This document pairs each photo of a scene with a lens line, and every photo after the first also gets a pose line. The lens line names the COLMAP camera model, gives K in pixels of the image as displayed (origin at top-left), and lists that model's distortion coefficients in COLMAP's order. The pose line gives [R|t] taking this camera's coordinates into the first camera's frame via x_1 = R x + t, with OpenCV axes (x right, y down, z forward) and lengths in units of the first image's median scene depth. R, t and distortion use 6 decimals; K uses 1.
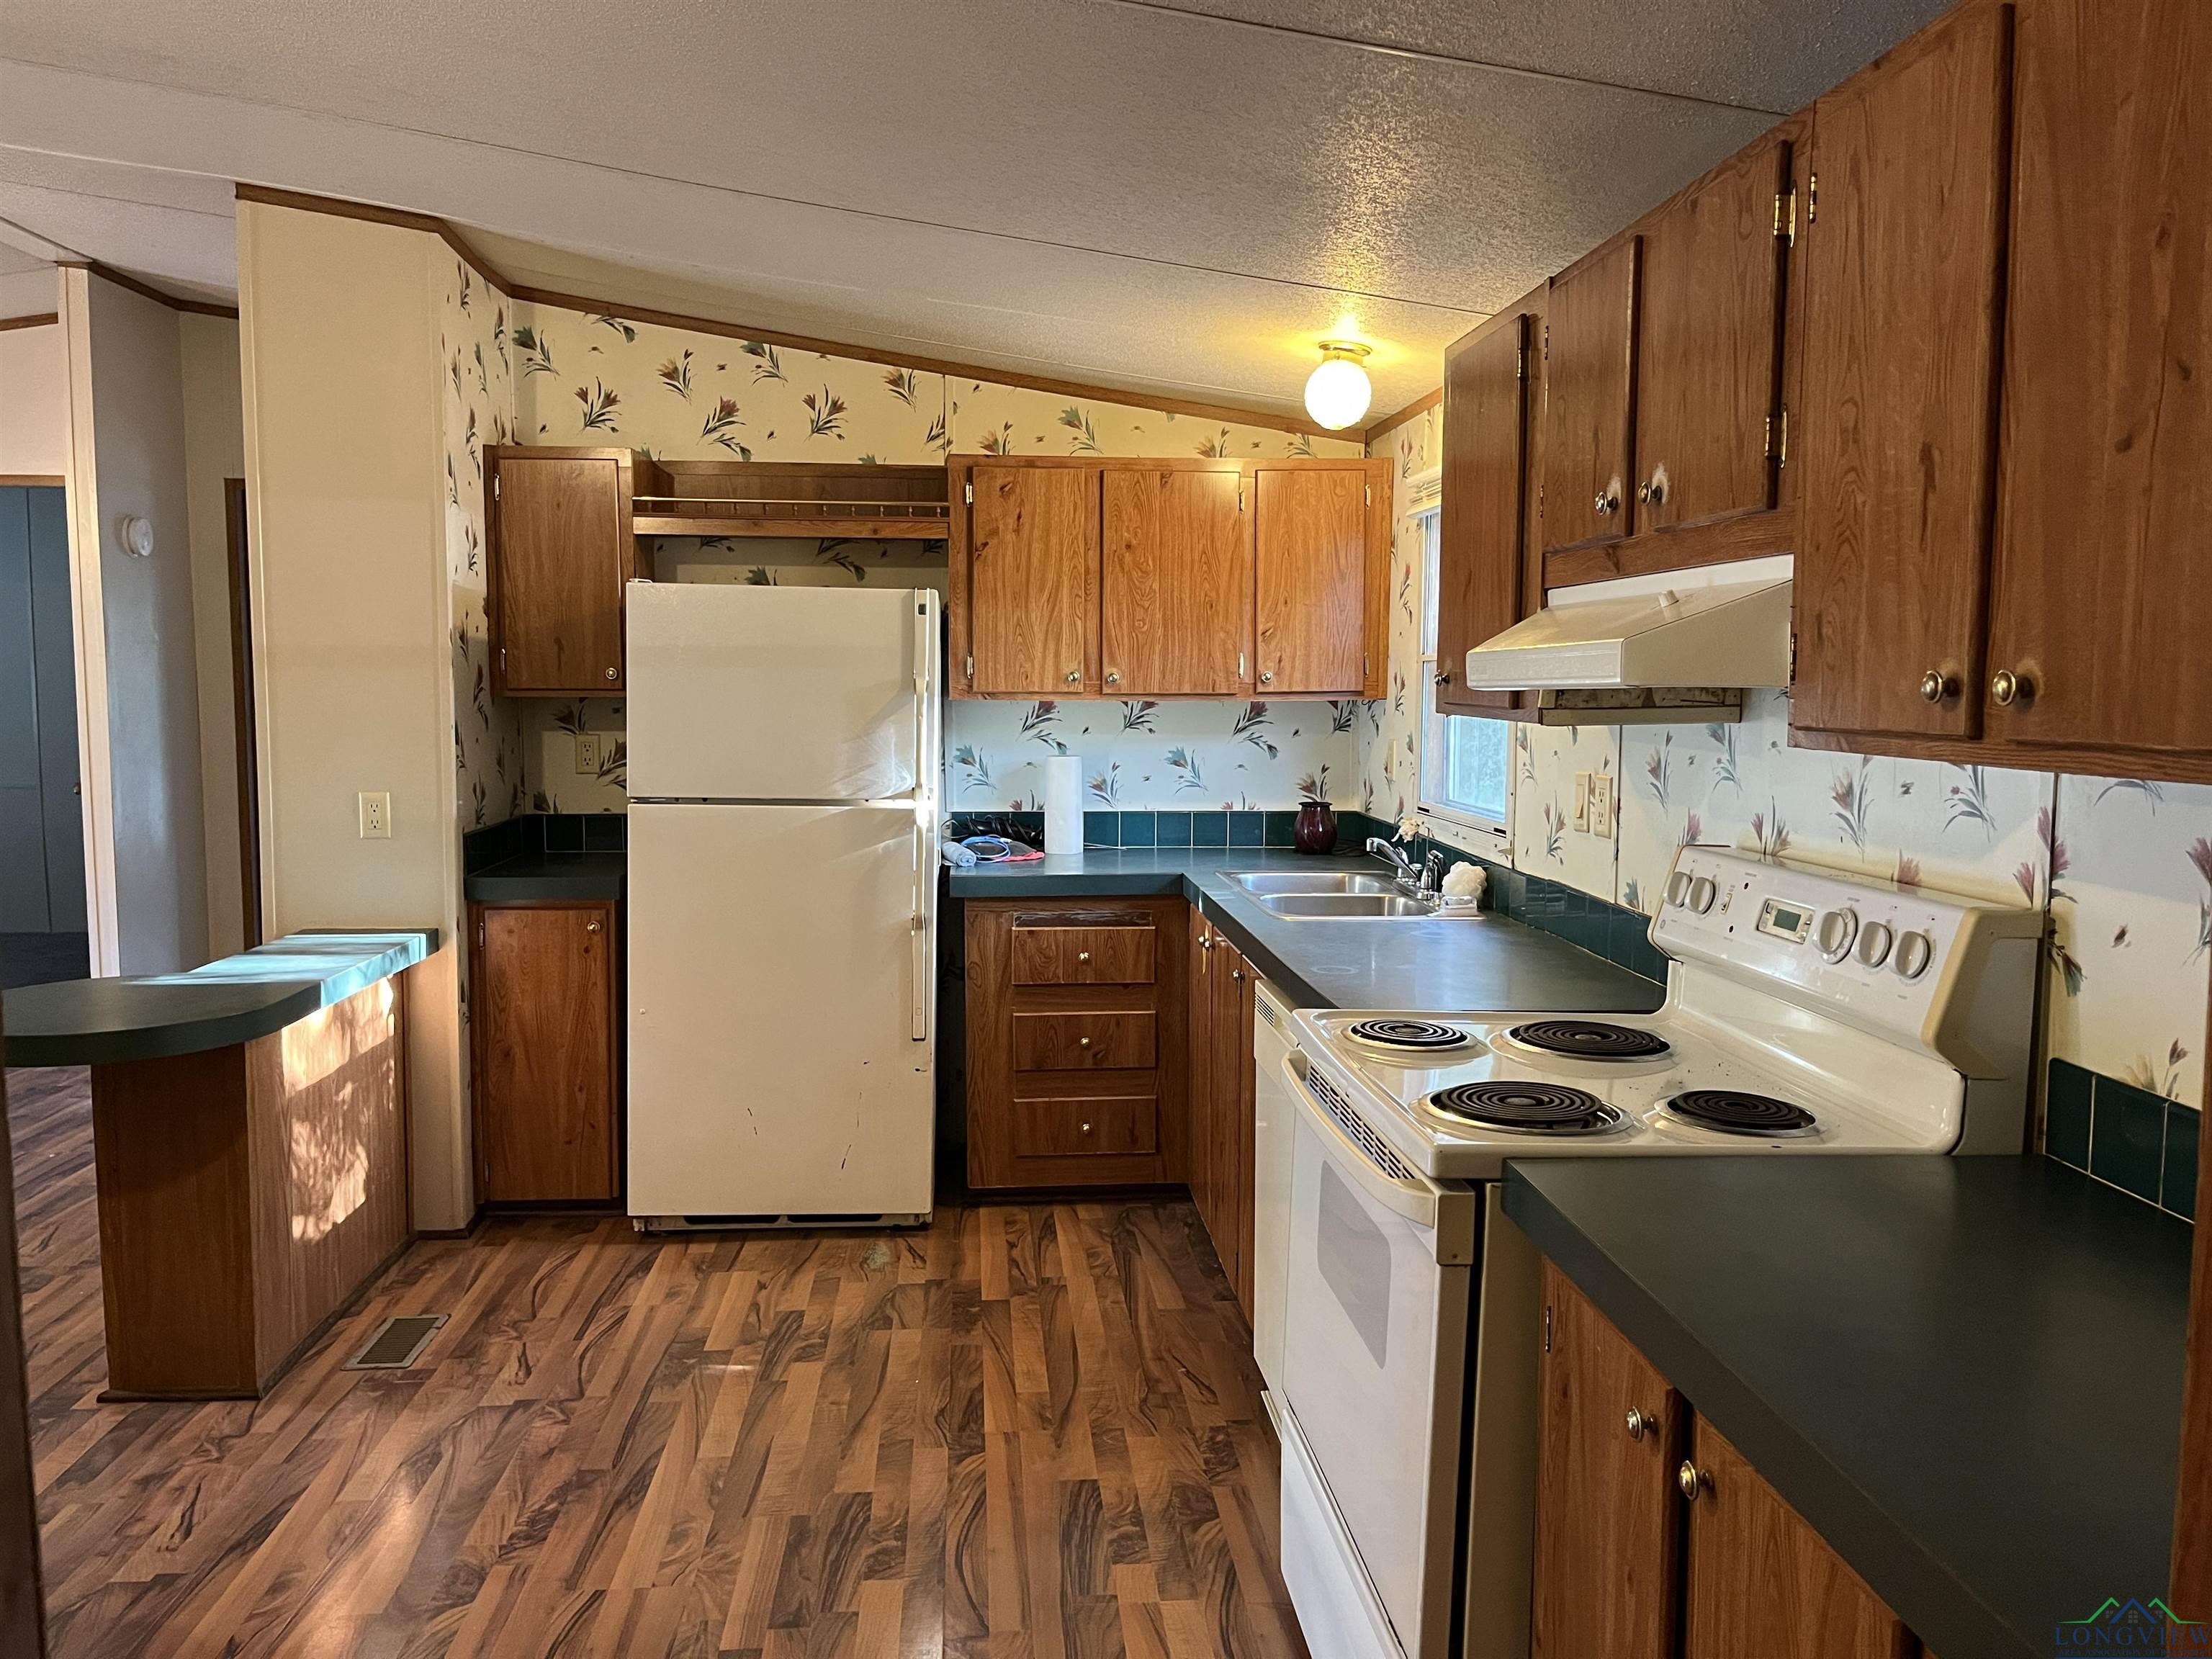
lens RADIAL K [[1650.0, 0, 1105.8], [0, 1650.0, 828.5], [0, 0, 1]] dist [0.049445, -0.091906]
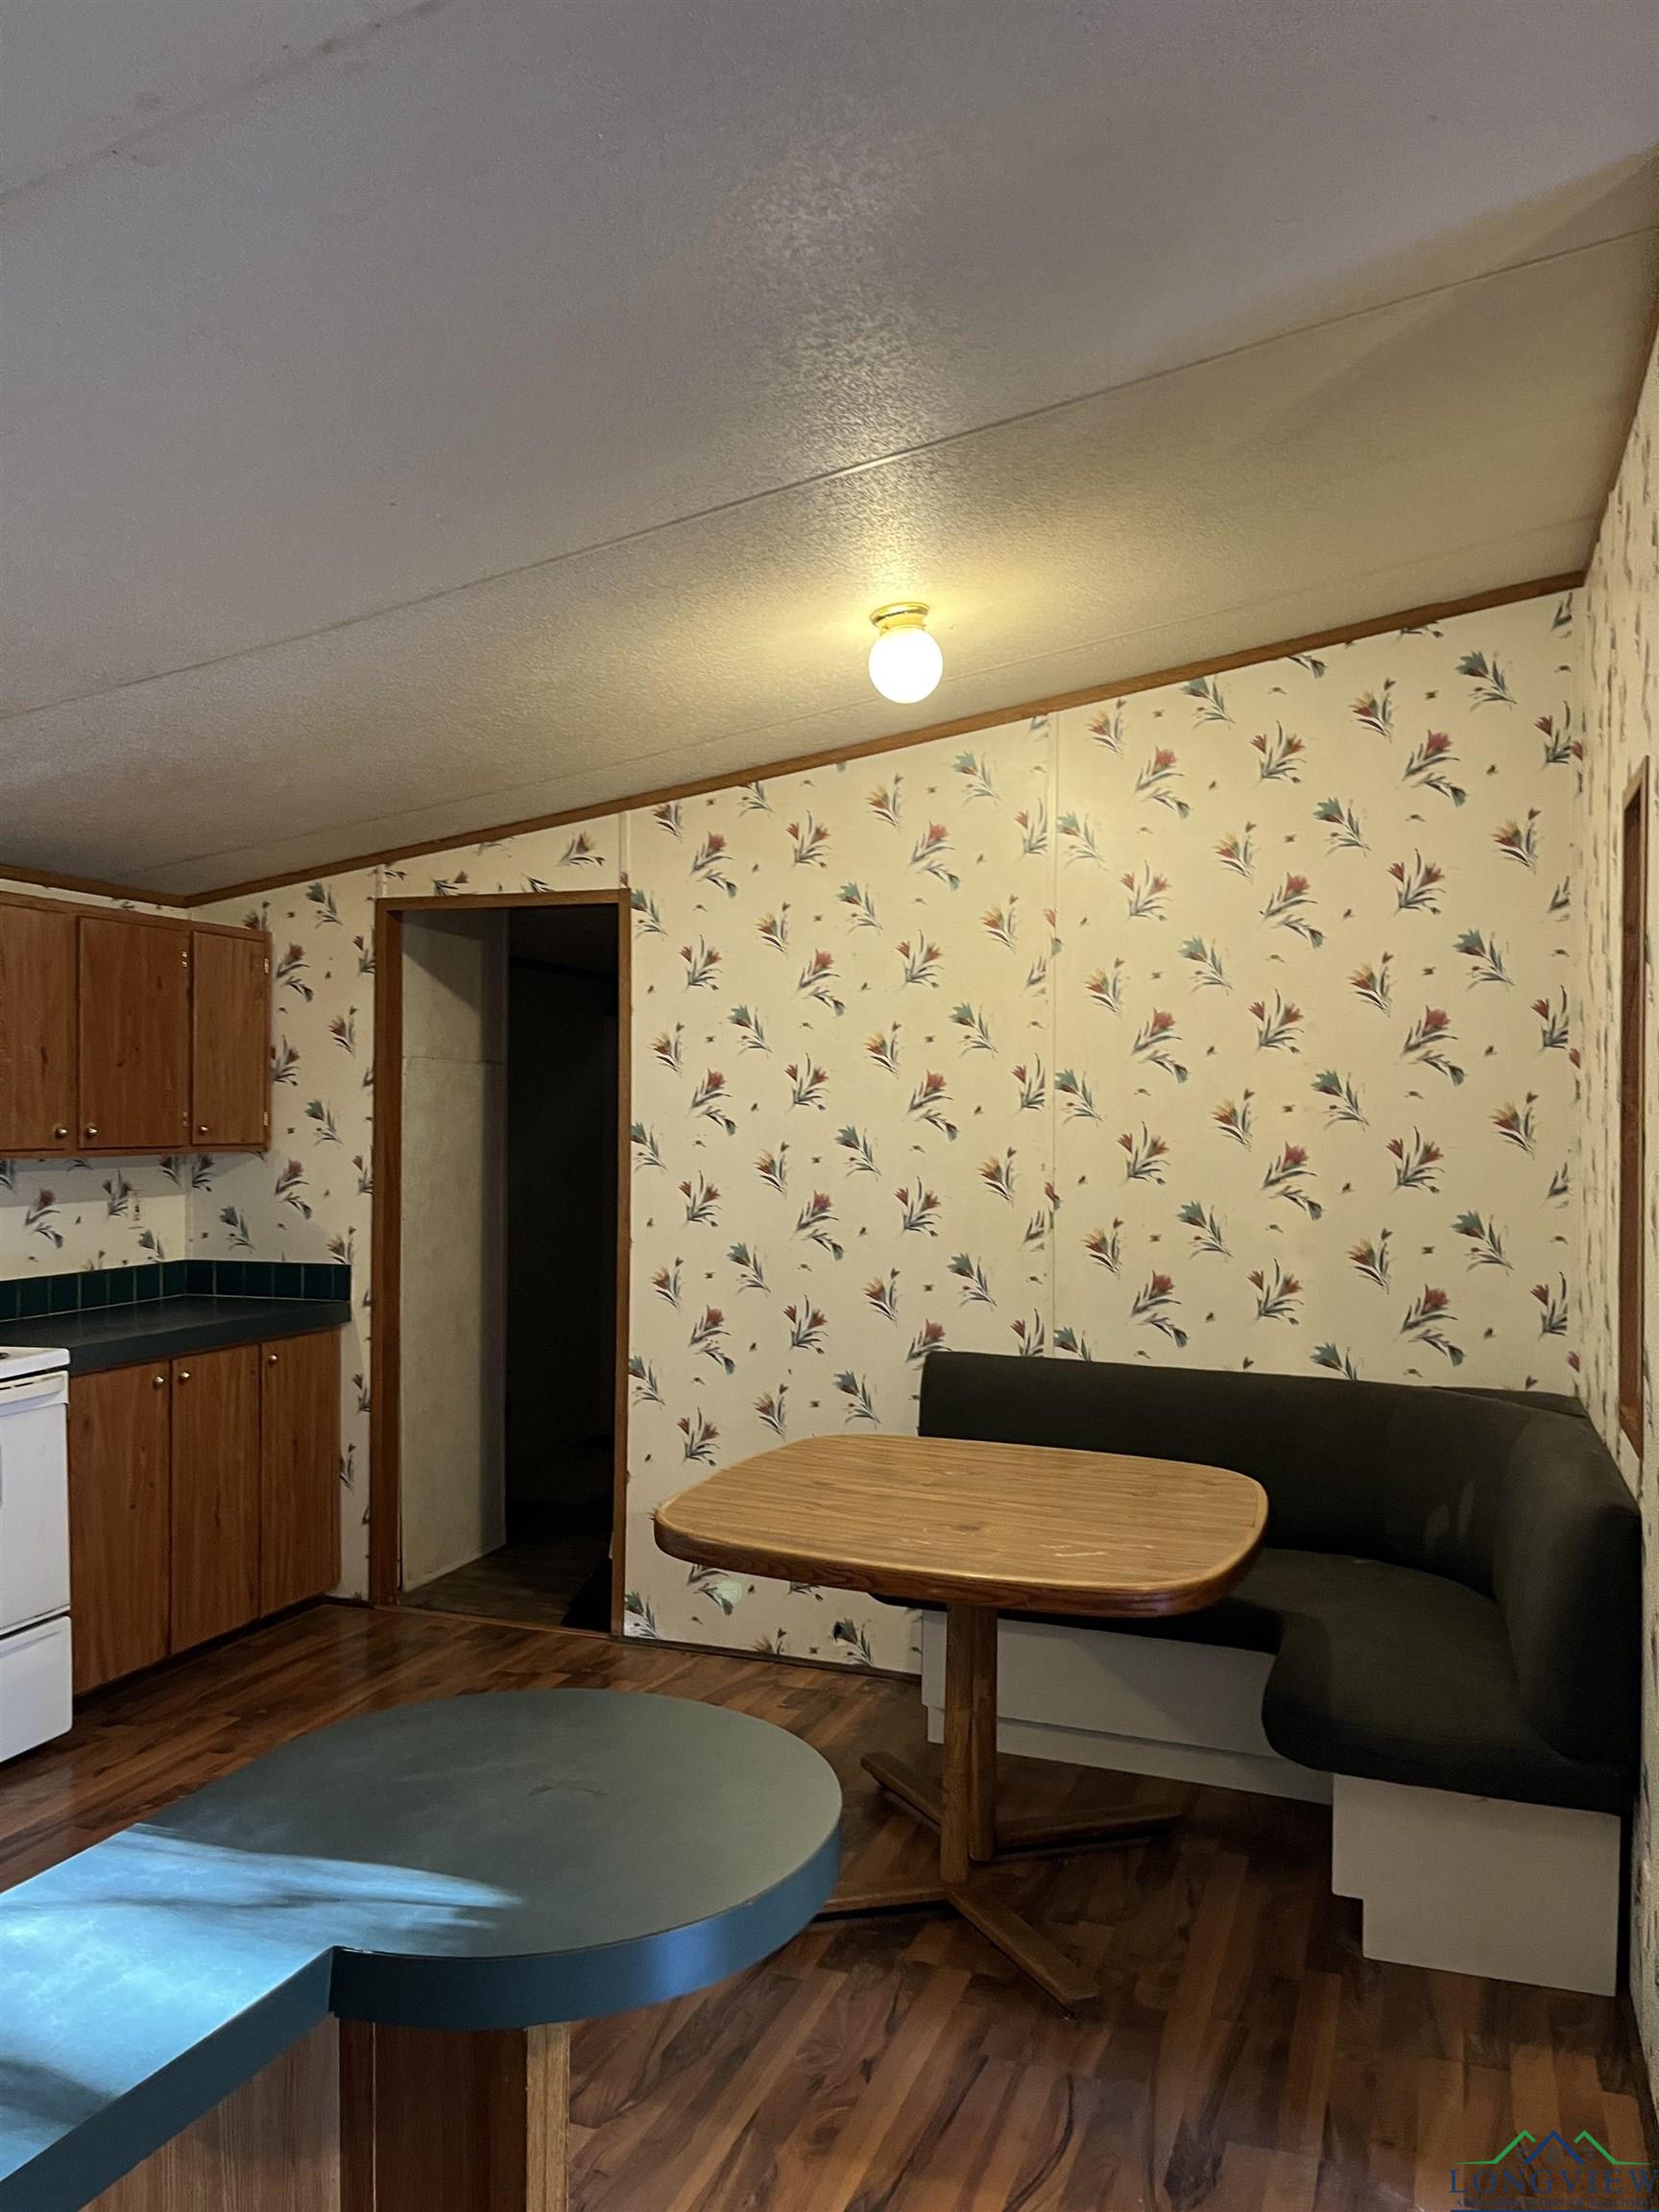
lens RADIAL K [[1650.0, 0, 813.8], [0, 1650.0, 1118.7], [0, 0, 1]] dist [0.049445, -0.091906]
pose [[-0.903765, -0.009659, 0.427920, -1.811403], [0.028835, 0.996100, 0.083383, -0.292067], [-0.427056, 0.087698, -0.899962, 2.843277]]
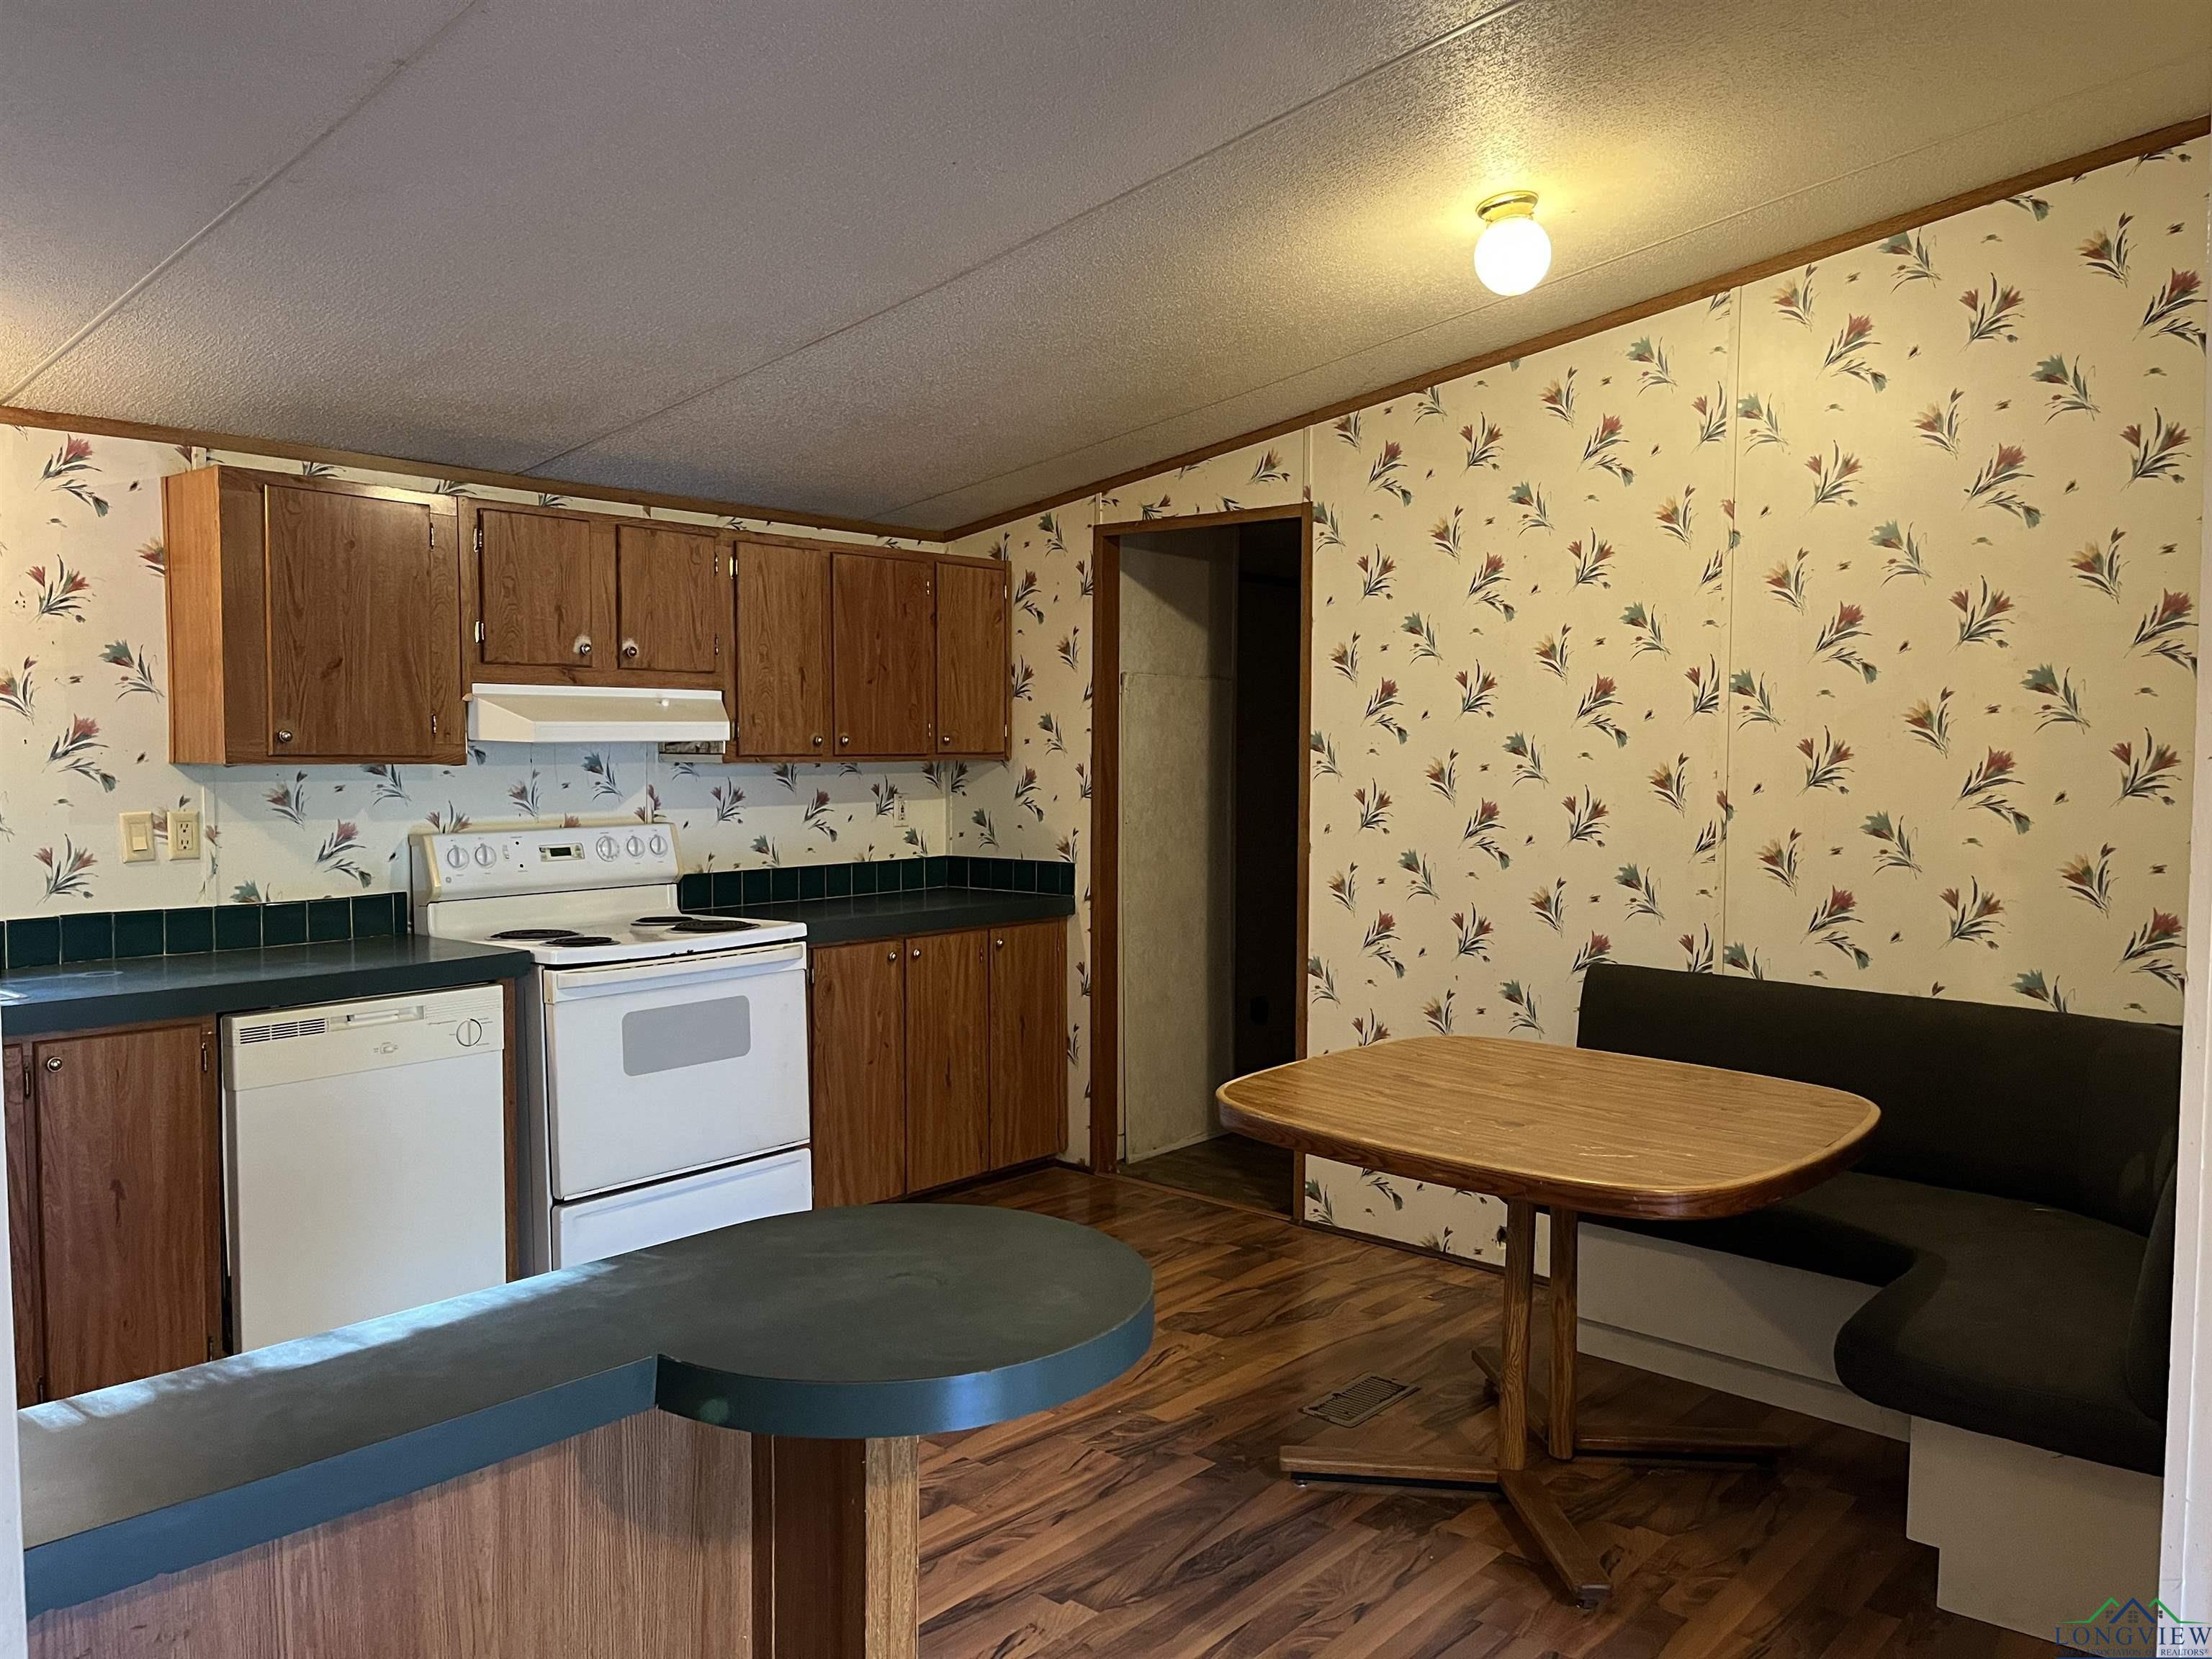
lens RADIAL K [[1650.0, 0, 1104.2], [0, 1650.0, 830.6], [0, 0, 1]] dist [0.049445, -0.091906]
pose [[-0.691359, -0.046332, 0.721025, -2.197235], [0.058720, 0.991037, 0.119987, -0.255111], [-0.720122, 0.125293, -0.682442, 2.706593]]
